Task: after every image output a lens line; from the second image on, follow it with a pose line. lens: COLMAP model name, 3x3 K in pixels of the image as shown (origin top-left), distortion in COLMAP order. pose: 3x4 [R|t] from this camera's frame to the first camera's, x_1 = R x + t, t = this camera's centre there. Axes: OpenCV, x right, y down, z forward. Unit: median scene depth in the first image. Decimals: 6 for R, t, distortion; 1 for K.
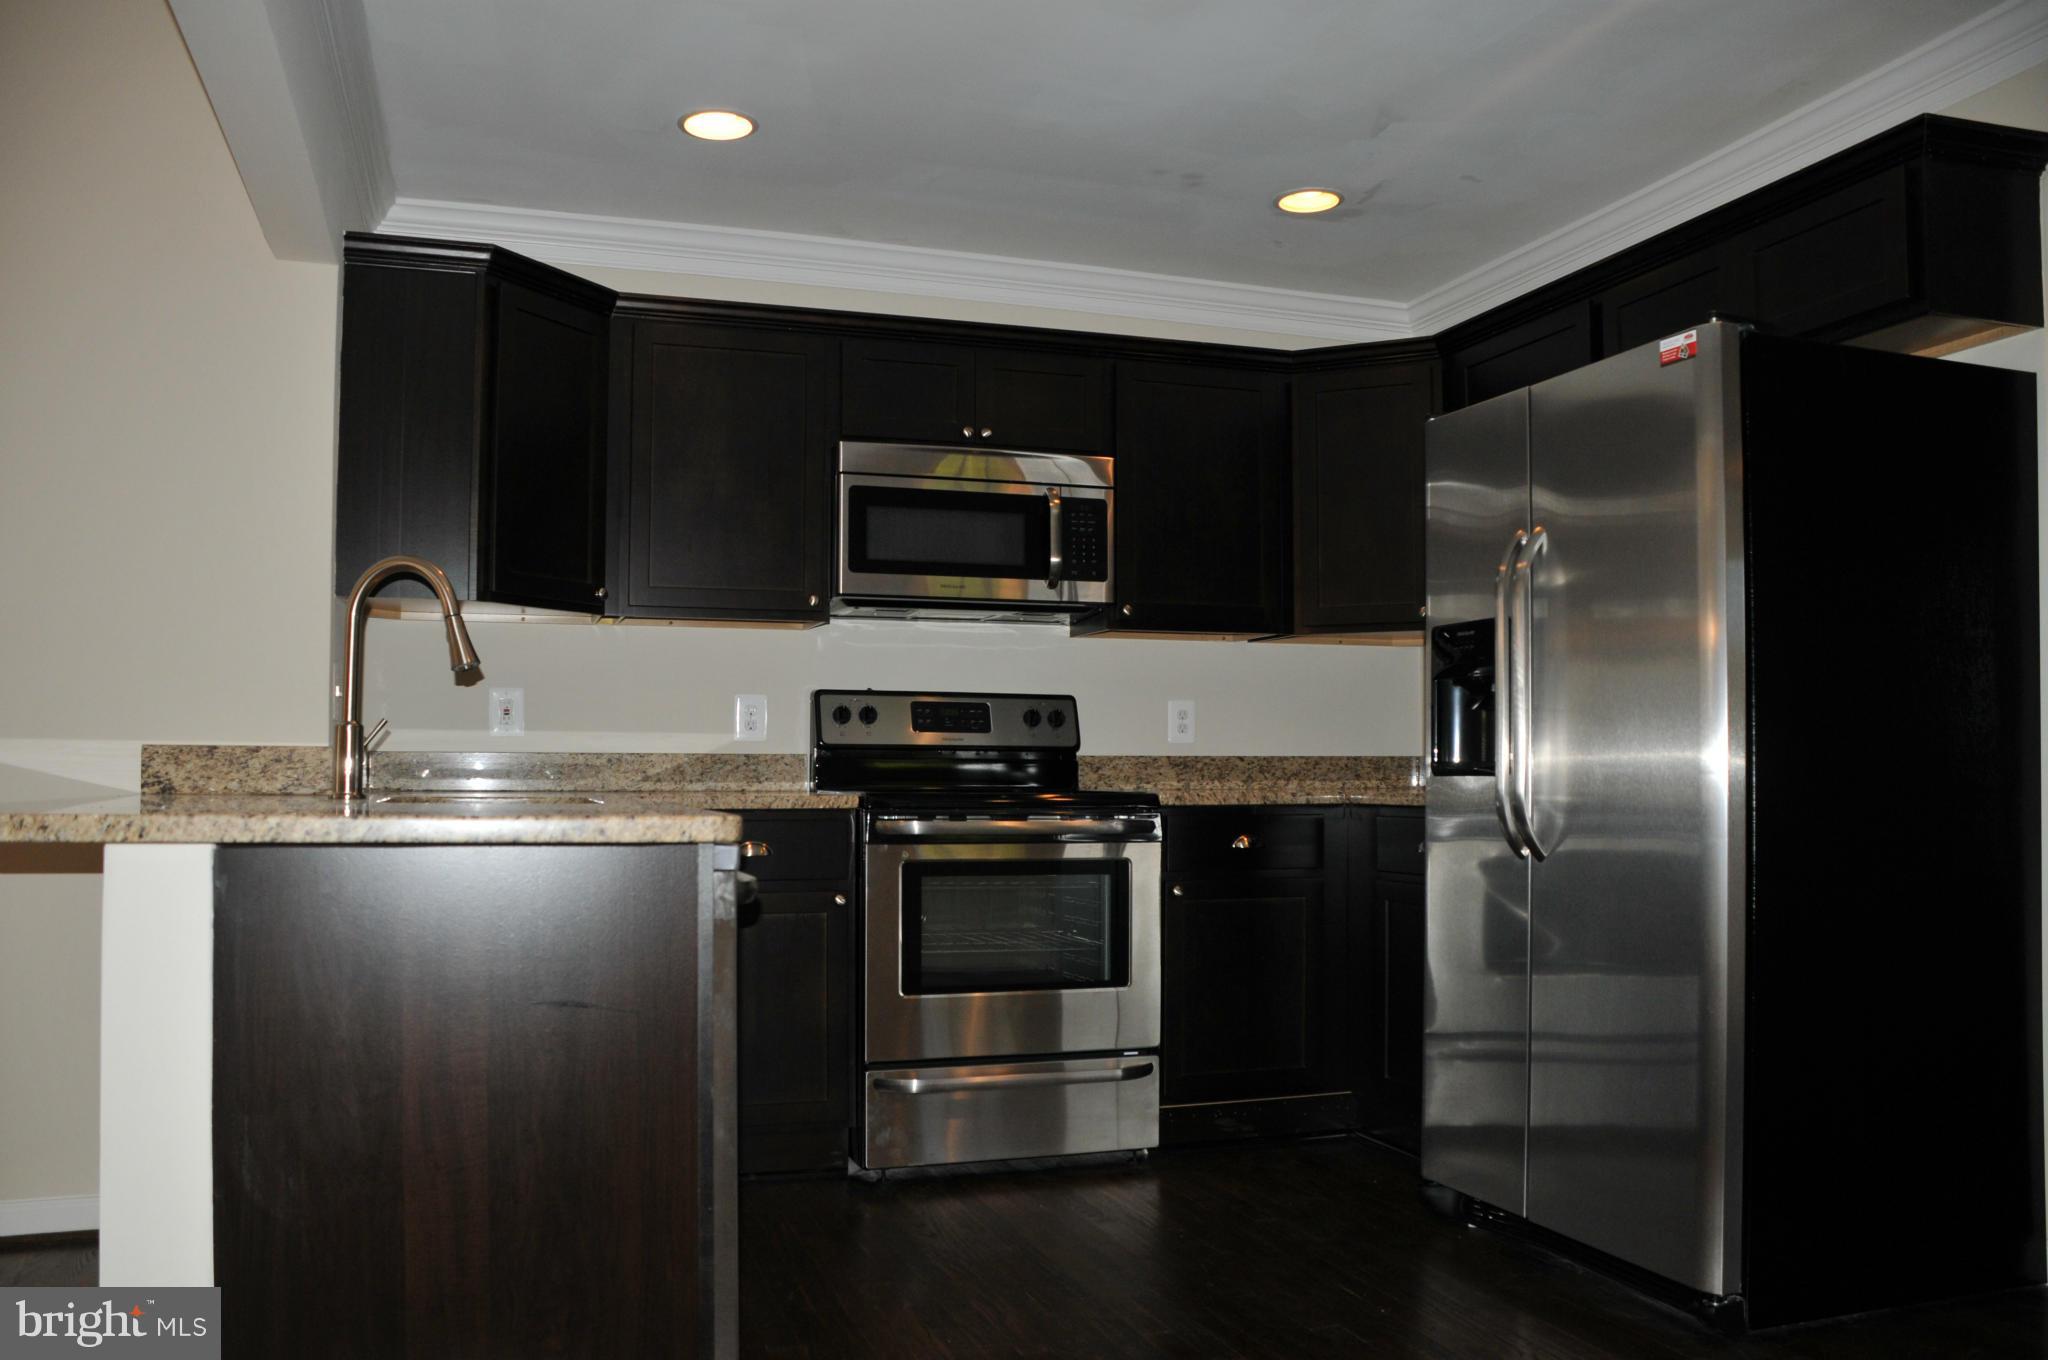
lens RADIAL K [[1622.6, 0, 1051.4], [0, 1622.6, 686.7], [0, 0, 1]] dist [-0.126923, 0.001814]
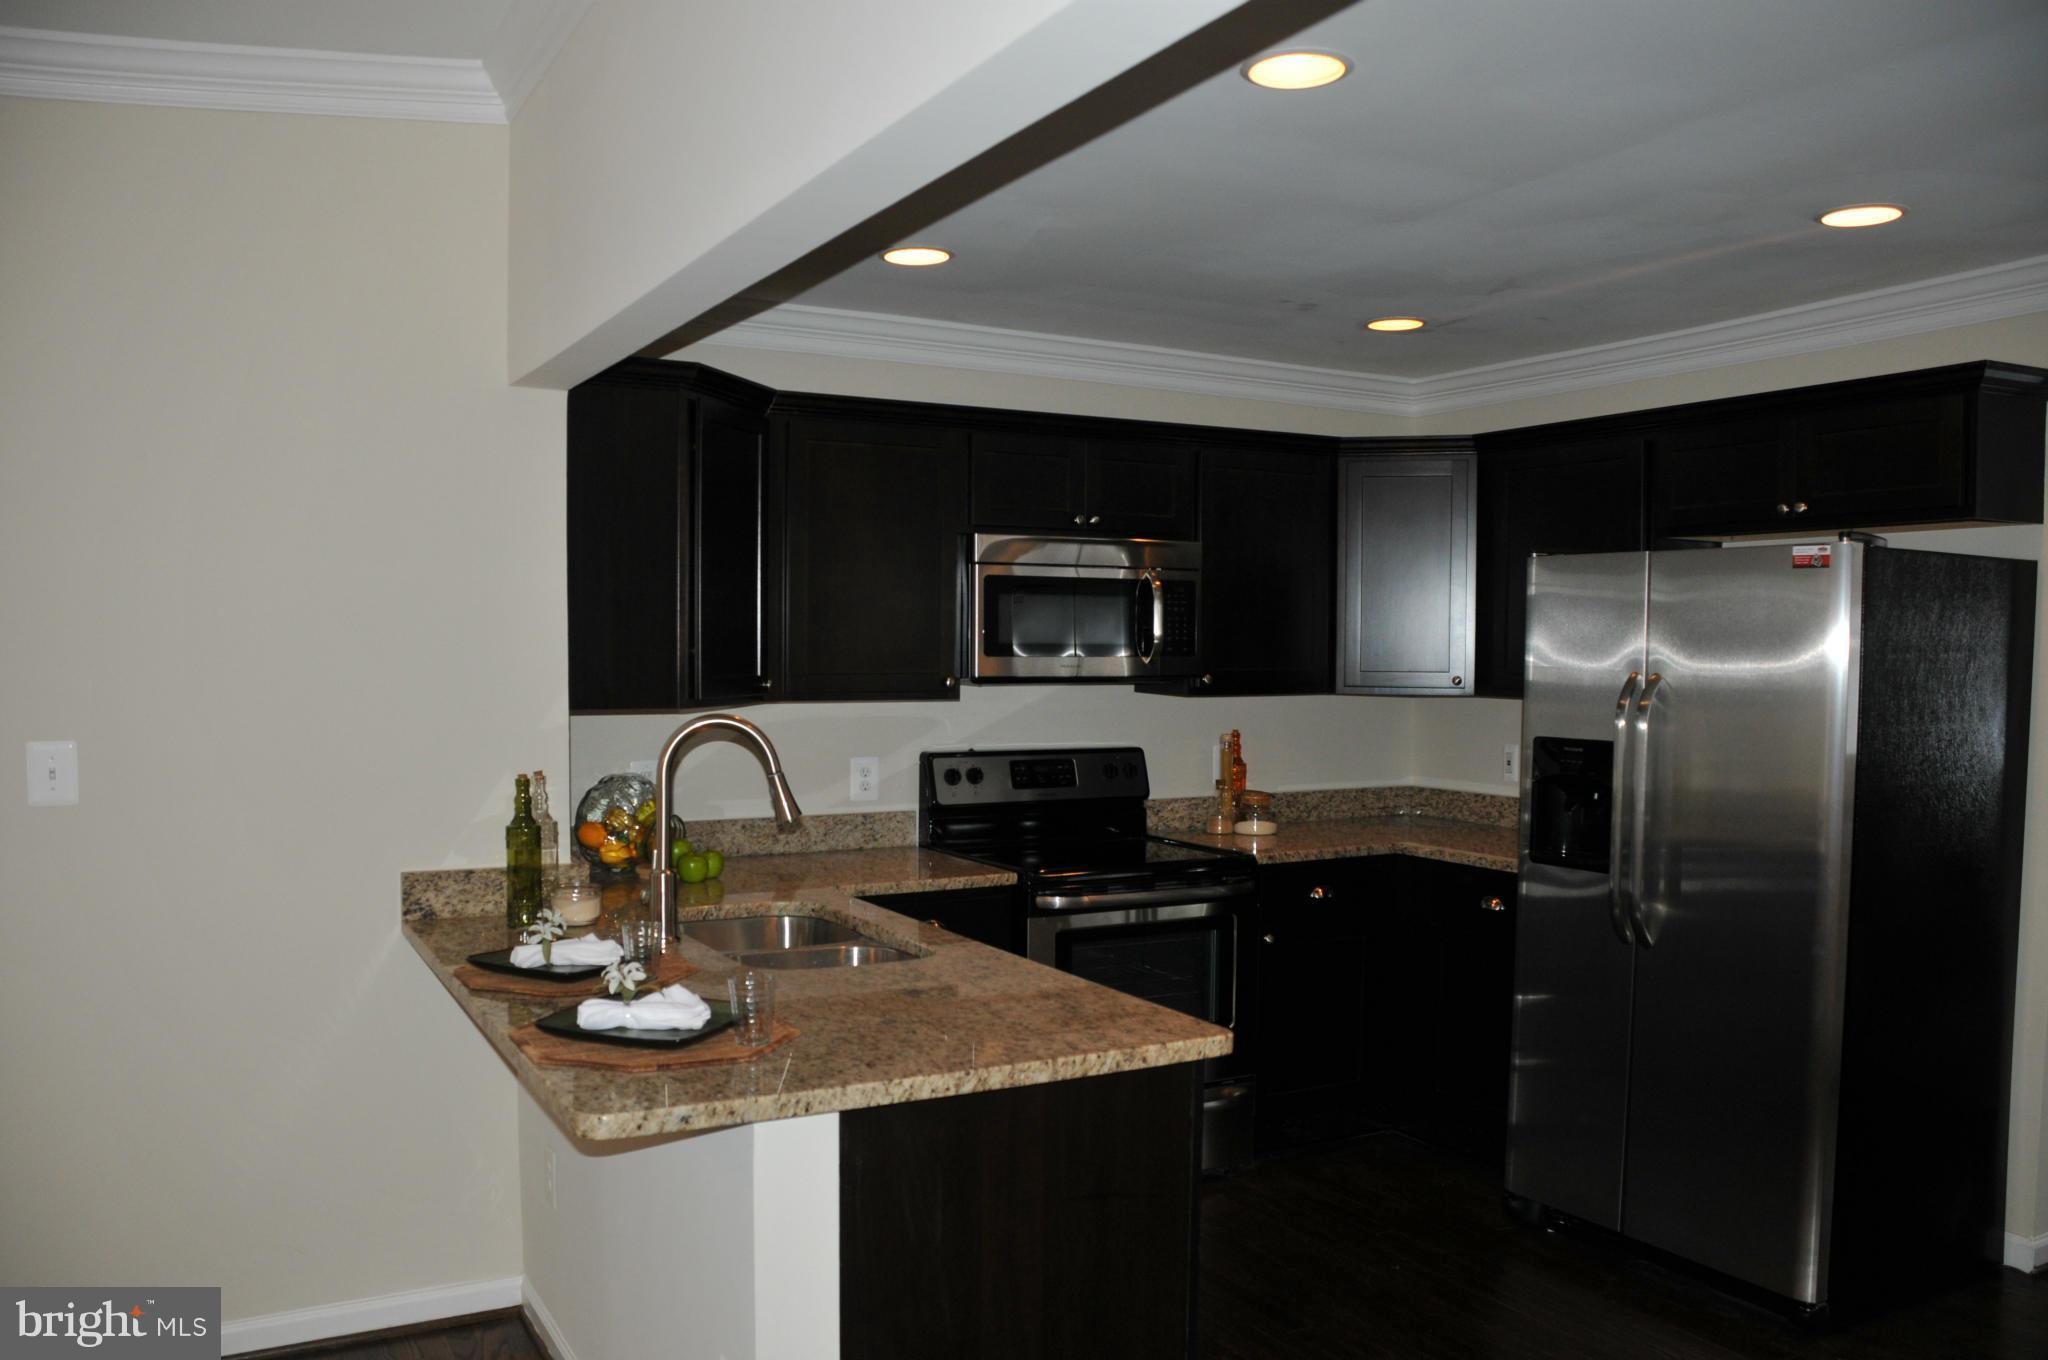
lens RADIAL K [[1622.6, 0, 1051.4], [0, 1622.6, 686.7], [0, 0, 1]] dist [-0.126923, 0.001814]
pose [[0.984750, 0.002660, 0.173957, -0.268739], [-0.016052, 0.997007, 0.075625, -0.132996], [-0.173235, -0.077264, 0.981845, -0.070849]]
